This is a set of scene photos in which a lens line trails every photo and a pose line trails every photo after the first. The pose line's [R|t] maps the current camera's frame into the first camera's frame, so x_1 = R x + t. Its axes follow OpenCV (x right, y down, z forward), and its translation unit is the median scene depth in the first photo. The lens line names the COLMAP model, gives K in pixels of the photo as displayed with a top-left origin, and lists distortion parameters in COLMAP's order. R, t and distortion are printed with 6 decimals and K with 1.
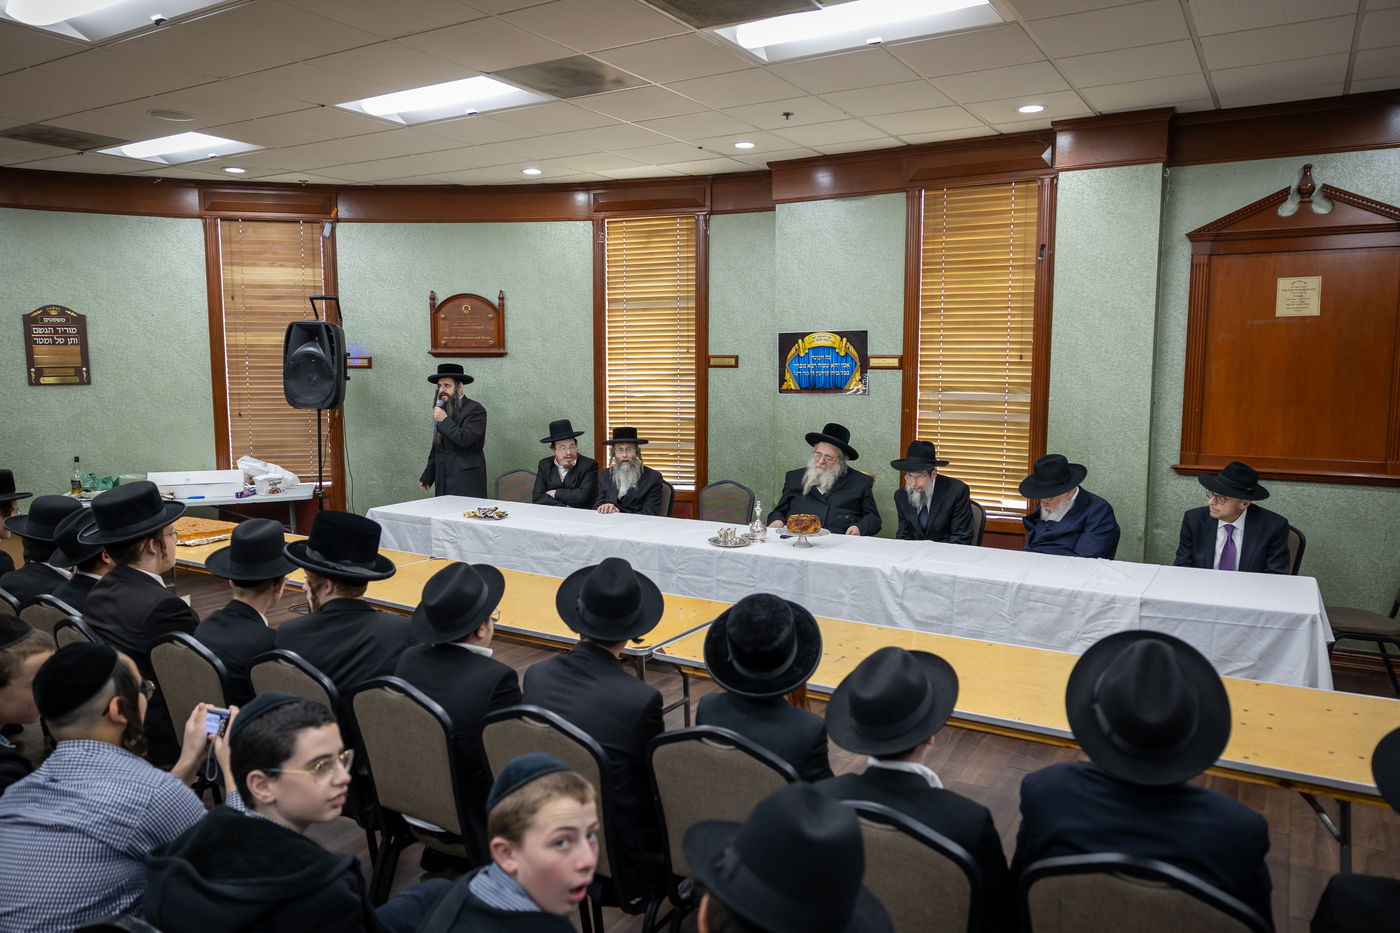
lens RADIAL K [[955.5, 0, 700.0], [0, 955.5, 466.5], [0, 0, 1]] dist [-0.000884, -0.000251]
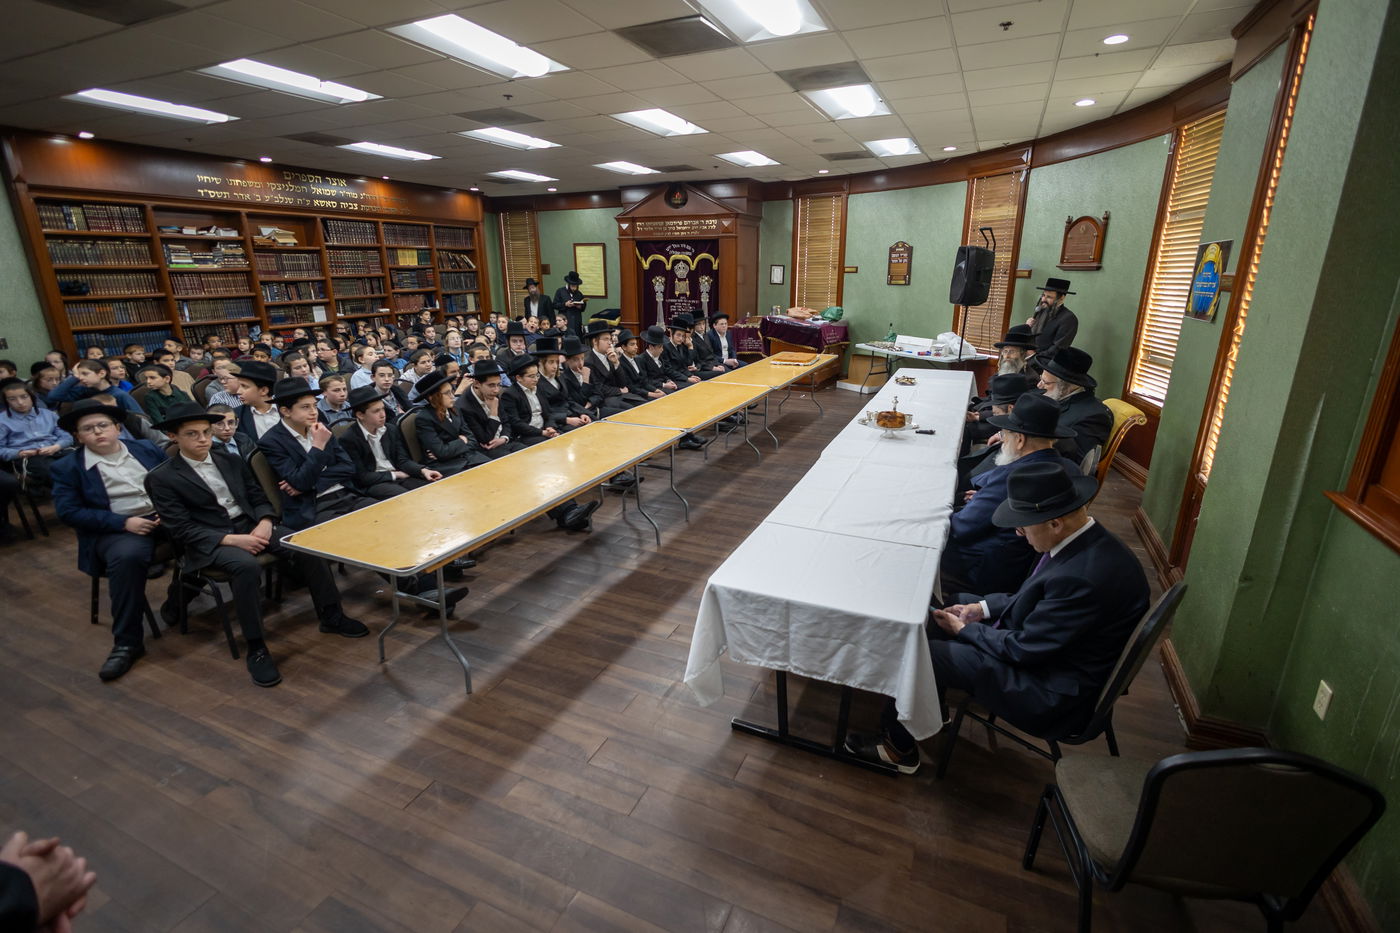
lens RADIAL K [[635.9, 0, 702.7], [0, 635.9, 460.2], [0, 0, 1]] dist [0.013577, -0.005186]
pose [[0.117102, 0.288282, -0.950358, 0.678057], [-0.107357, 0.955009, 0.276464, -0.067907], [0.987300, 0.069653, 0.142782, 0.508127]]
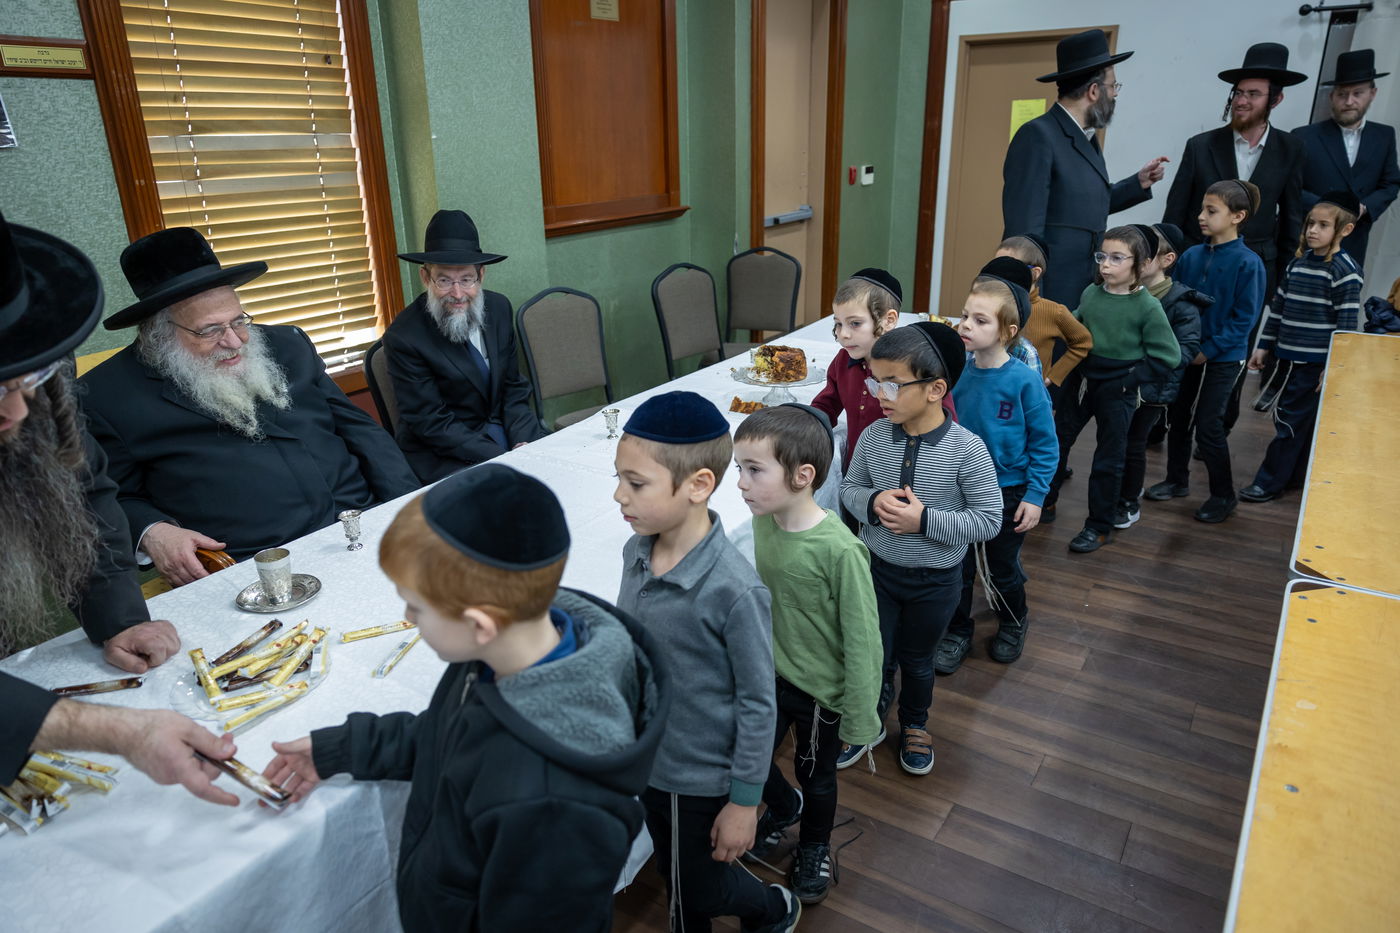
lens RADIAL K [[955.5, 0, 700.0], [0, 955.5, 466.5], [0, 0, 1]] dist [-0.000884, -0.000251]
pose [[0.016794, -0.337565, 0.941152, -0.220654], [0.123125, 0.934819, 0.333096, -0.051104], [-0.992249, 0.110285, 0.057262, 0.741055]]
